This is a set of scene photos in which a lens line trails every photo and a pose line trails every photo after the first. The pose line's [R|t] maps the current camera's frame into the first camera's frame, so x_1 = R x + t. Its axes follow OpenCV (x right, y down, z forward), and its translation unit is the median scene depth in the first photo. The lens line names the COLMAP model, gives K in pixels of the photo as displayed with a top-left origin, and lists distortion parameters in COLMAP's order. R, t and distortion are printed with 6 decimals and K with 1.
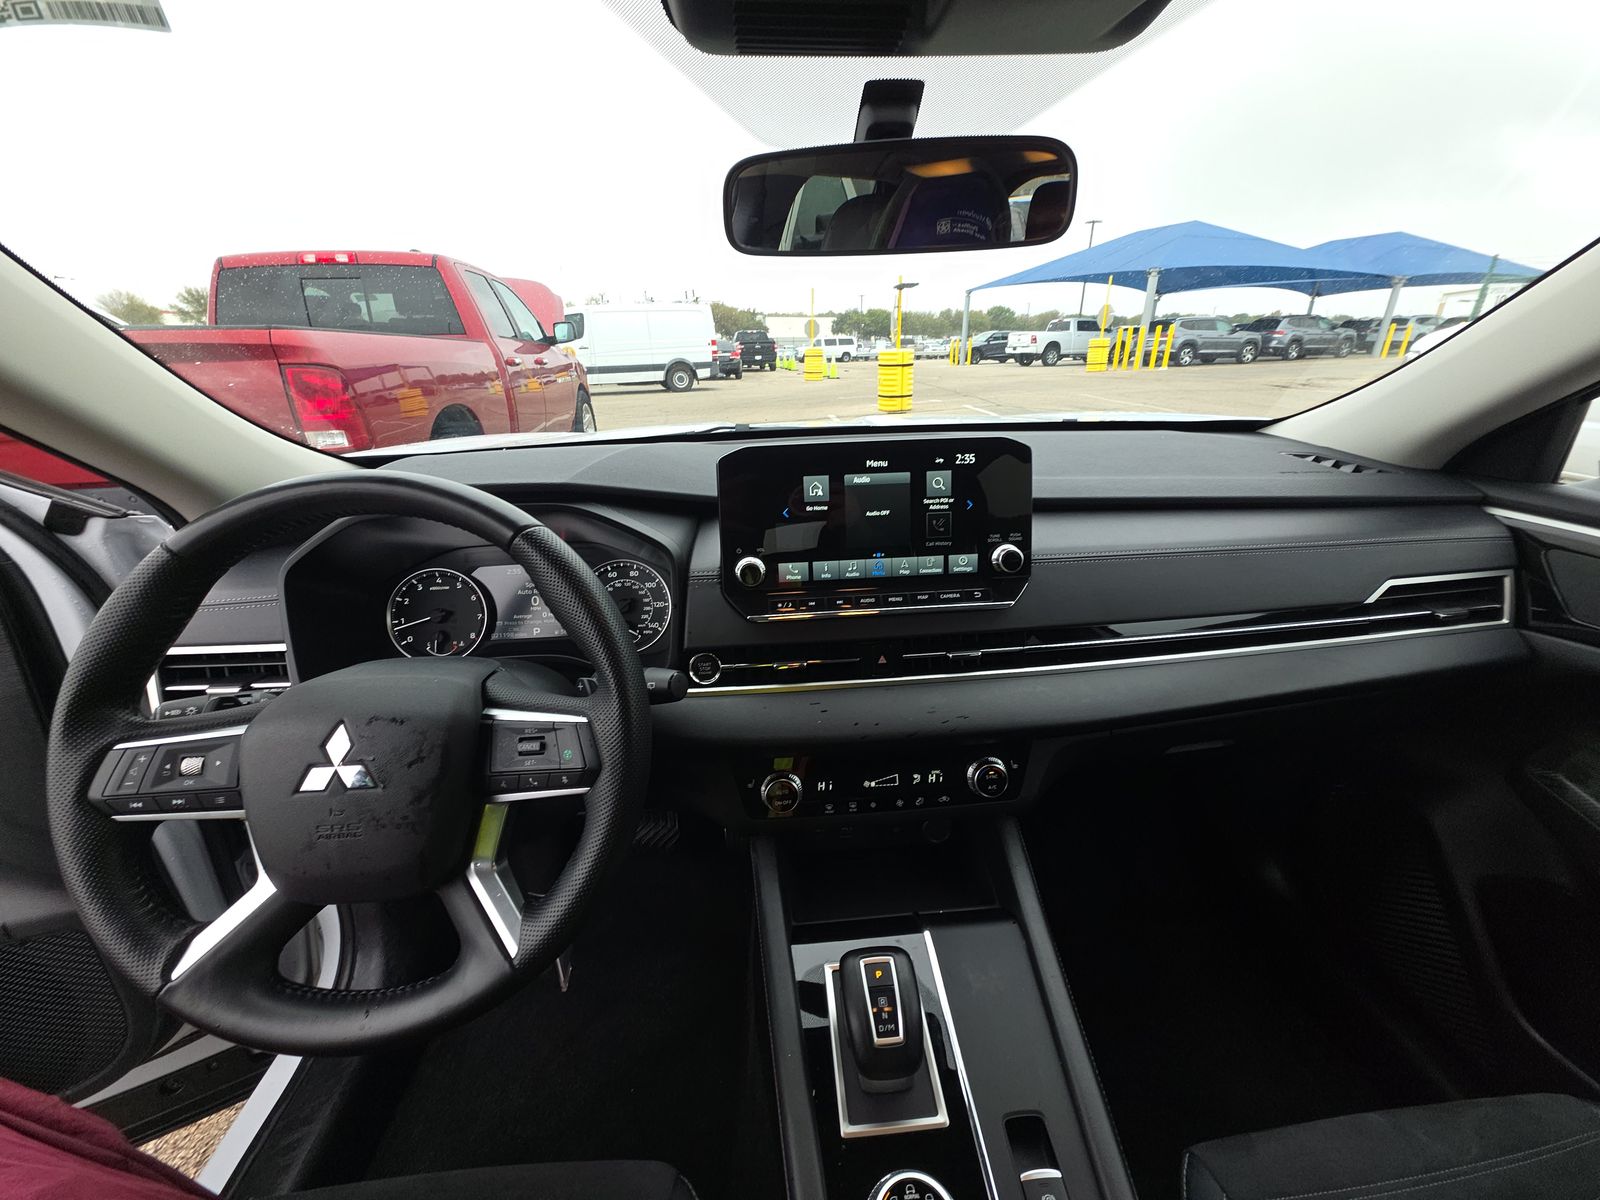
lens RADIAL K [[650.4, 0, 798.8], [0, 650.4, 612.0], [0, 0, 1]] dist [0.000001, -0.000638]
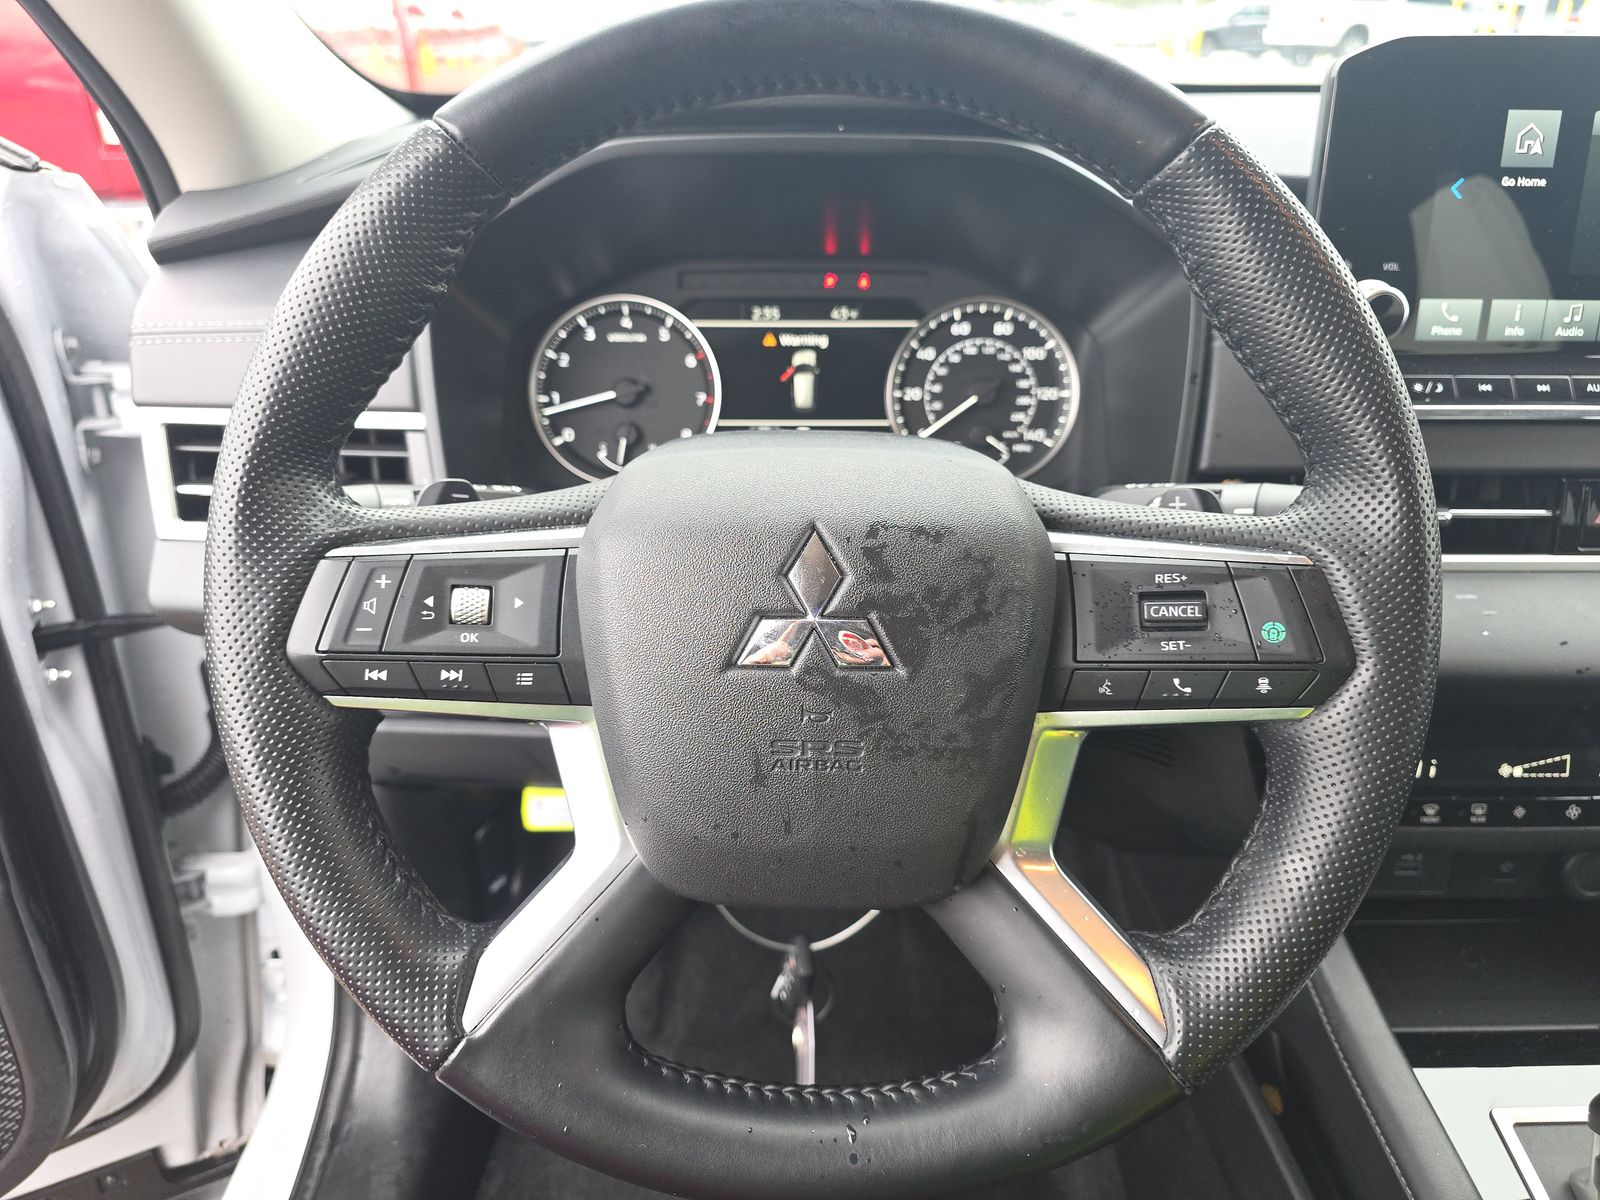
lens RADIAL K [[1149.0, 0, 801.0], [0, 1149.0, 592.8], [0, 0, 1]] dist [0.003961, -0.009302]
pose [[0.996328, 0.061465, -0.059600, -0.385854], [-0.056292, 0.994798, 0.084896, 0.085917], [0.064508, -0.081229, 0.994606, 0.106254]]
